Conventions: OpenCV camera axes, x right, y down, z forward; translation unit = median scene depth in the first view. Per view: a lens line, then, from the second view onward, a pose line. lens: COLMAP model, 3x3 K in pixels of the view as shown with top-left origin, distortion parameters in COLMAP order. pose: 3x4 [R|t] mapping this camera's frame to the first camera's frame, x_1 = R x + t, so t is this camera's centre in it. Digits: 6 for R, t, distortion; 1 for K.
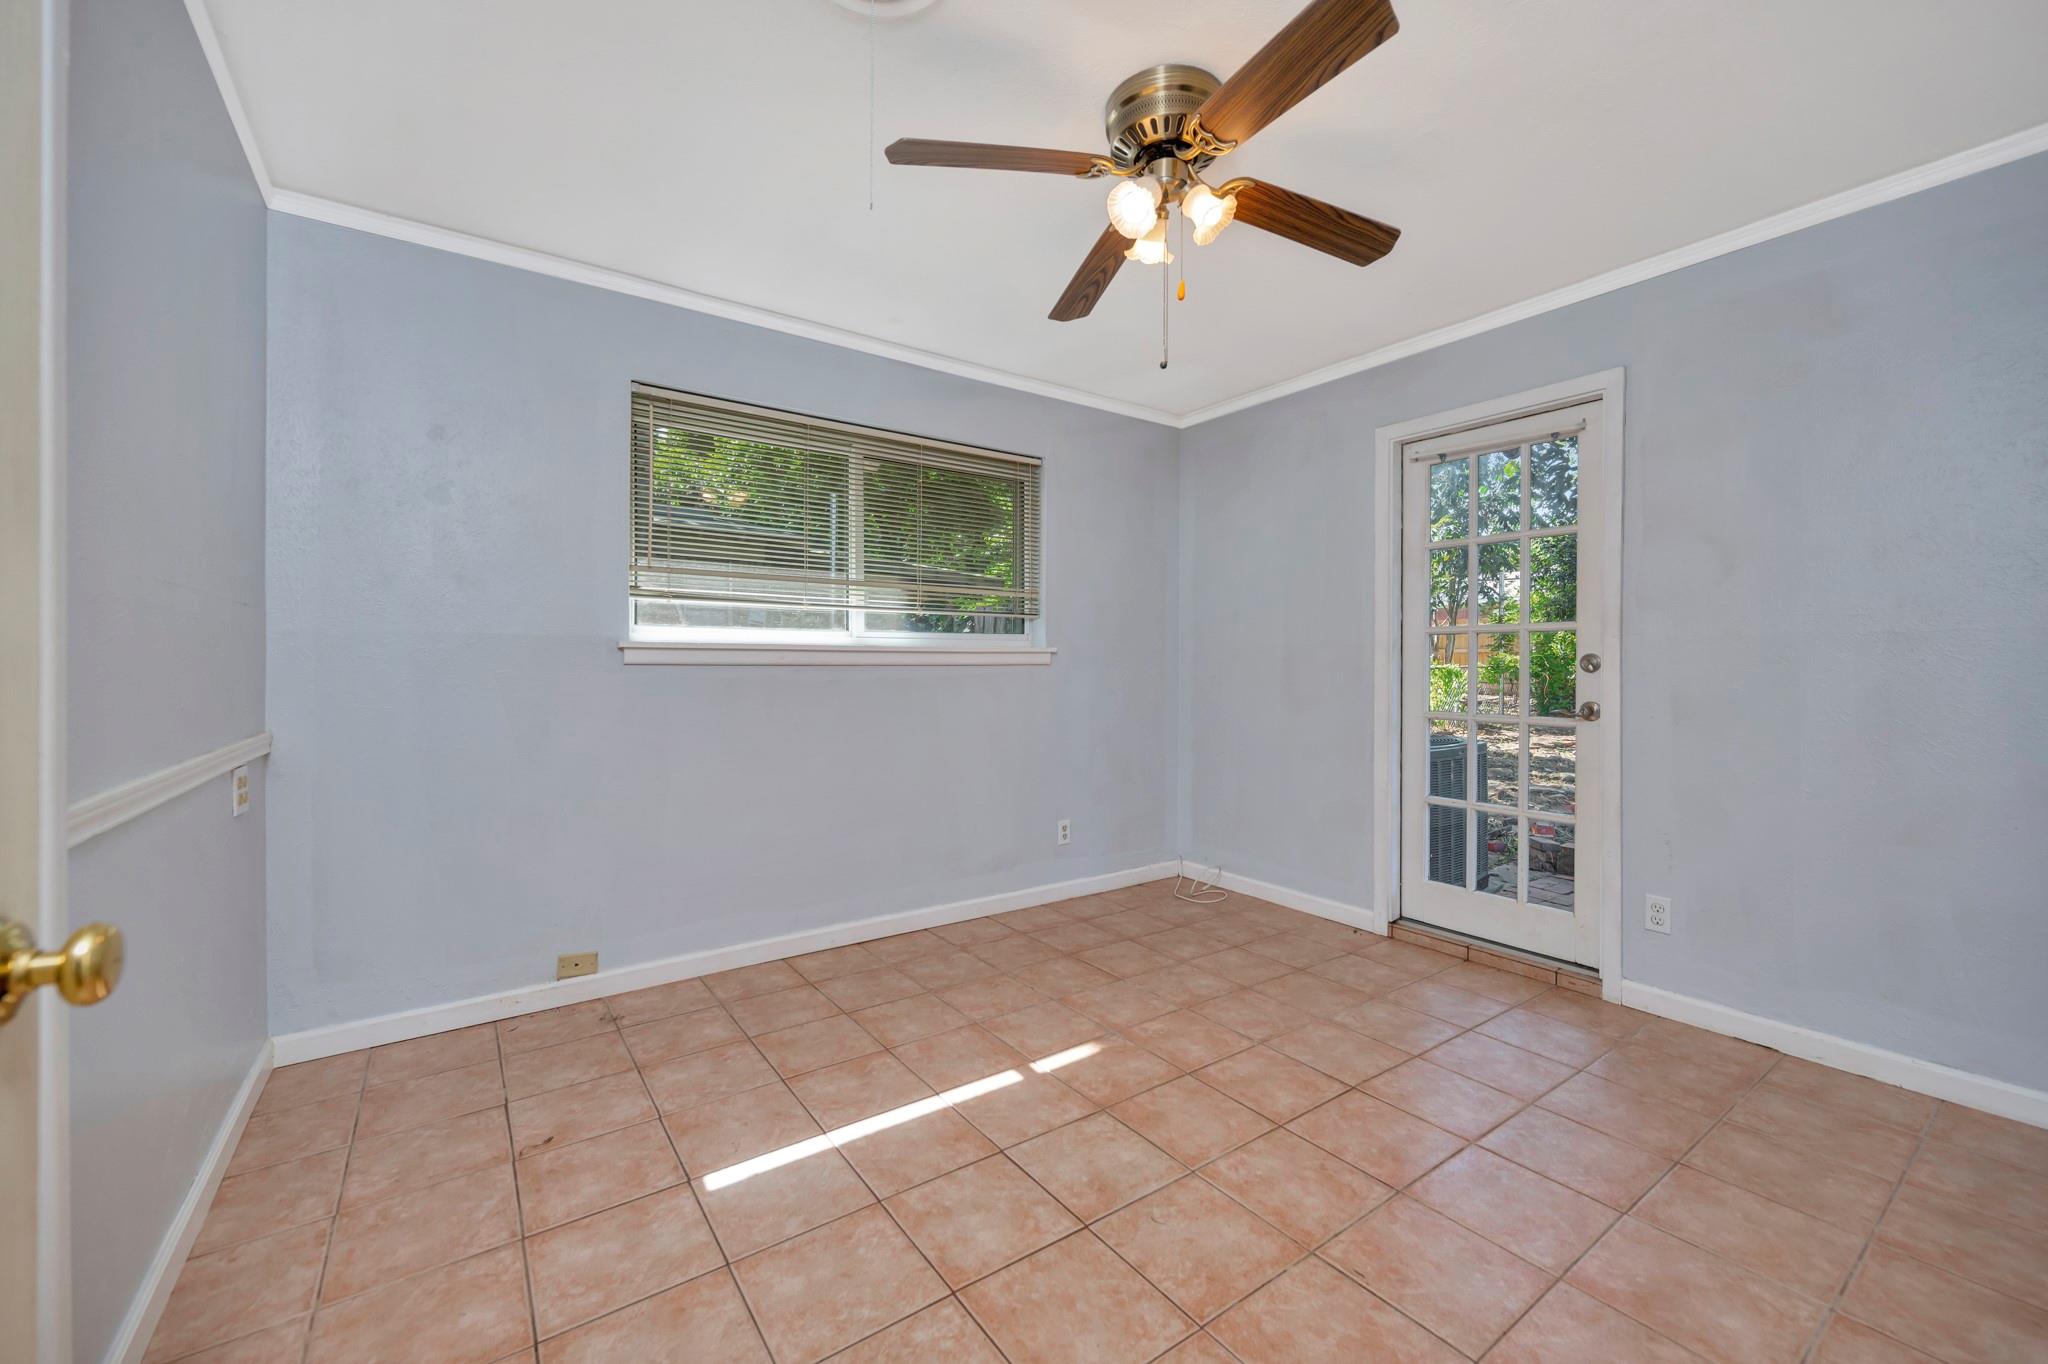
lens RADIAL K [[821.8, 0, 1039.5], [0, 821.8, 678.9], [0, 0, 1]] dist [-0.002725, -0.000481]
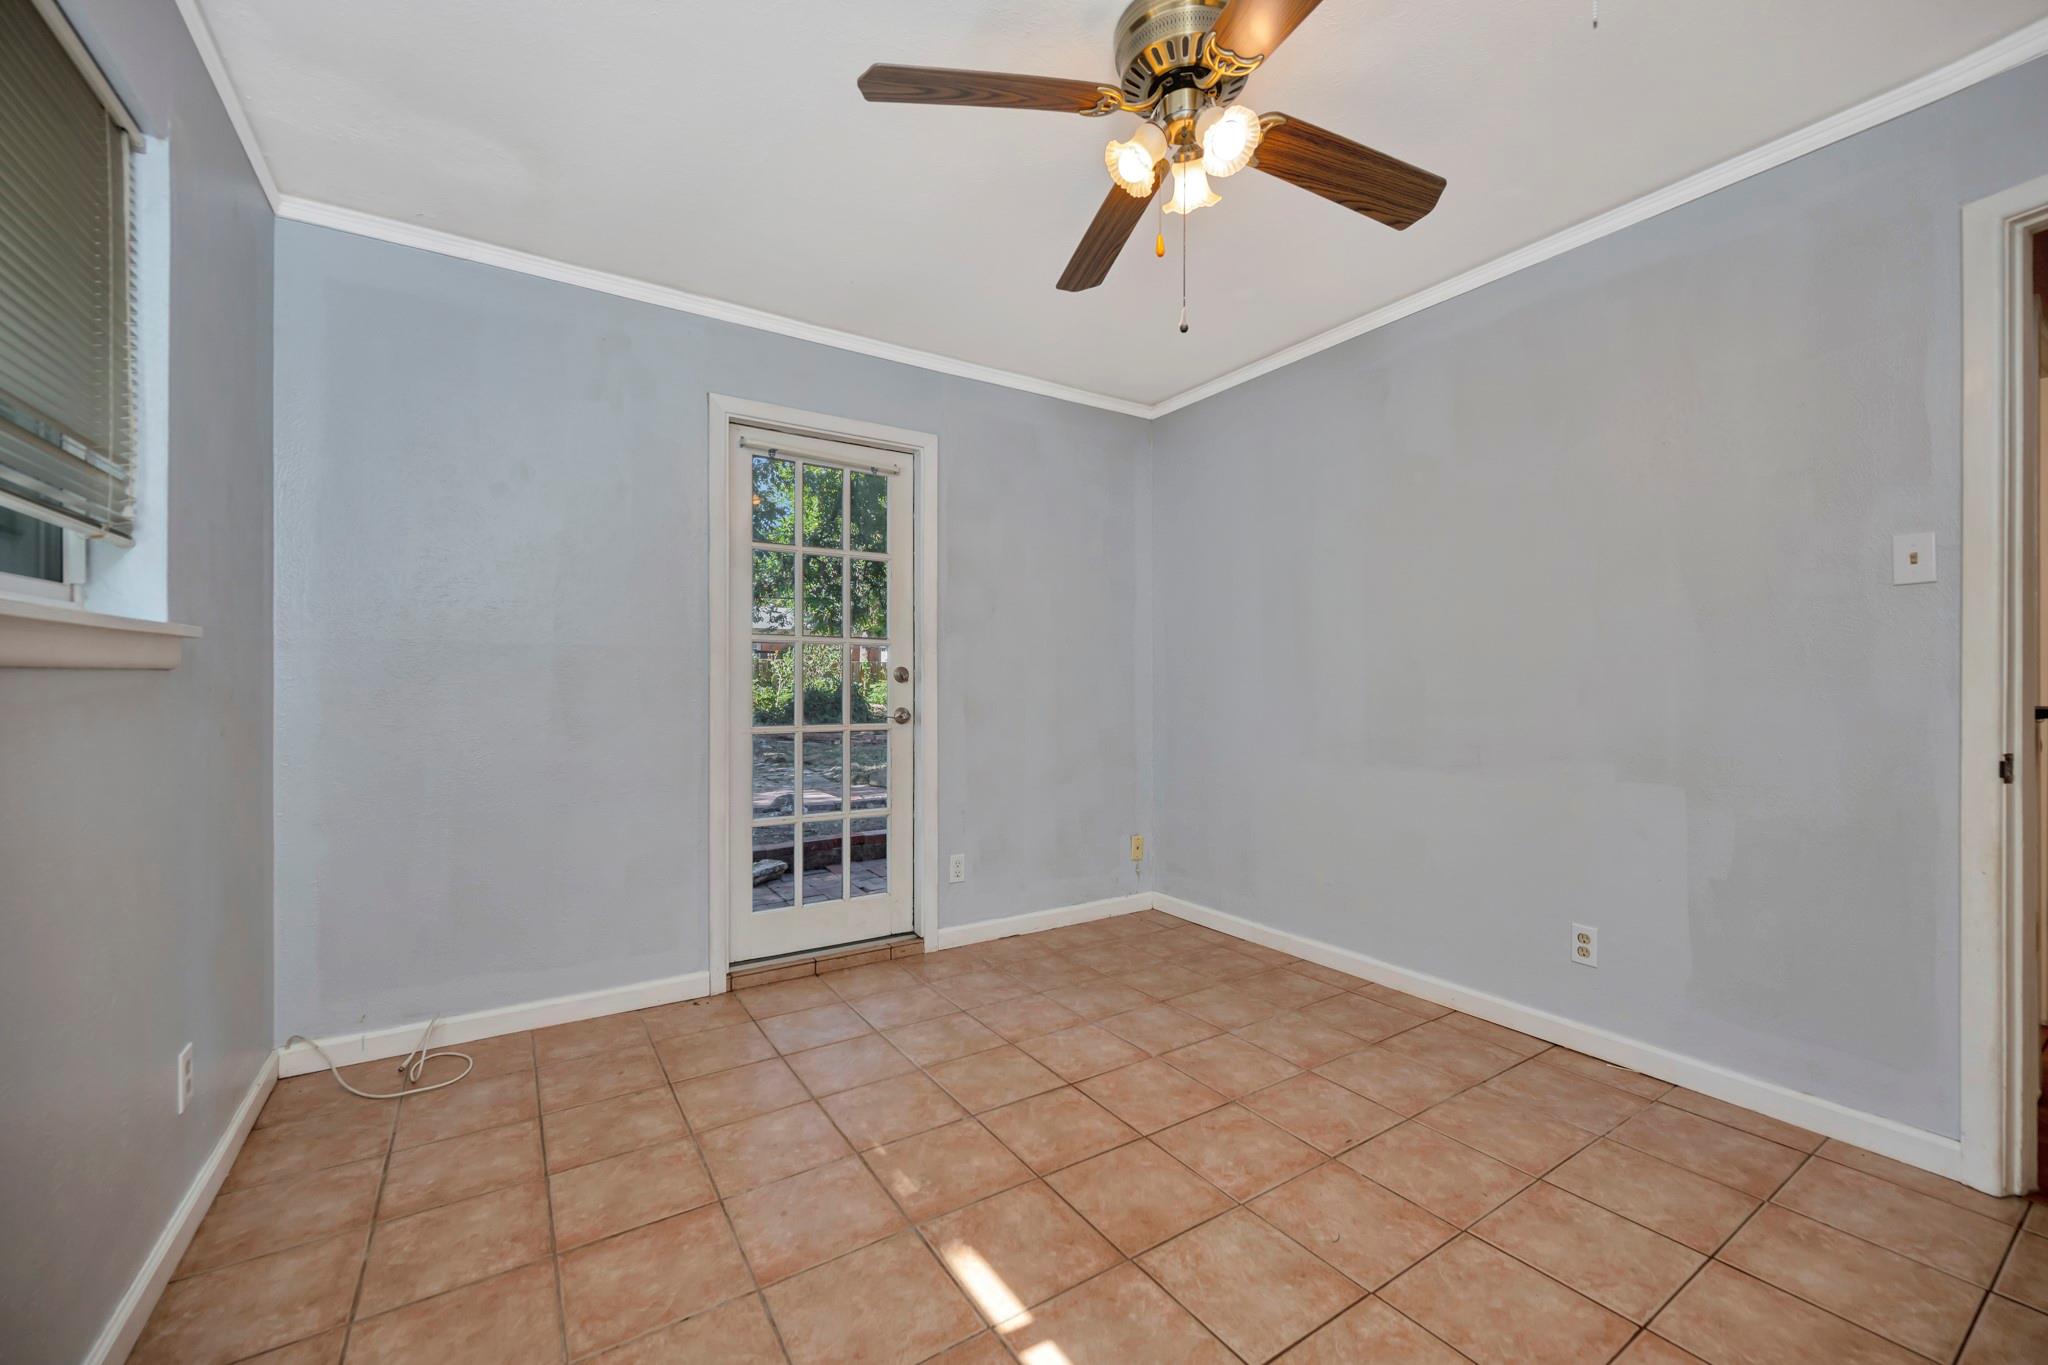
lens RADIAL K [[821.8, 0, 1039.5], [0, 821.8, 679.4], [0, 0, 1]] dist [-0.002725, -0.000481]
pose [[0.037357, 0.001981, 0.999300, -0.539299], [0.015625, 0.999875, -0.002566, -0.002764], [-0.999180, 0.015710, 0.037321, 0.836609]]
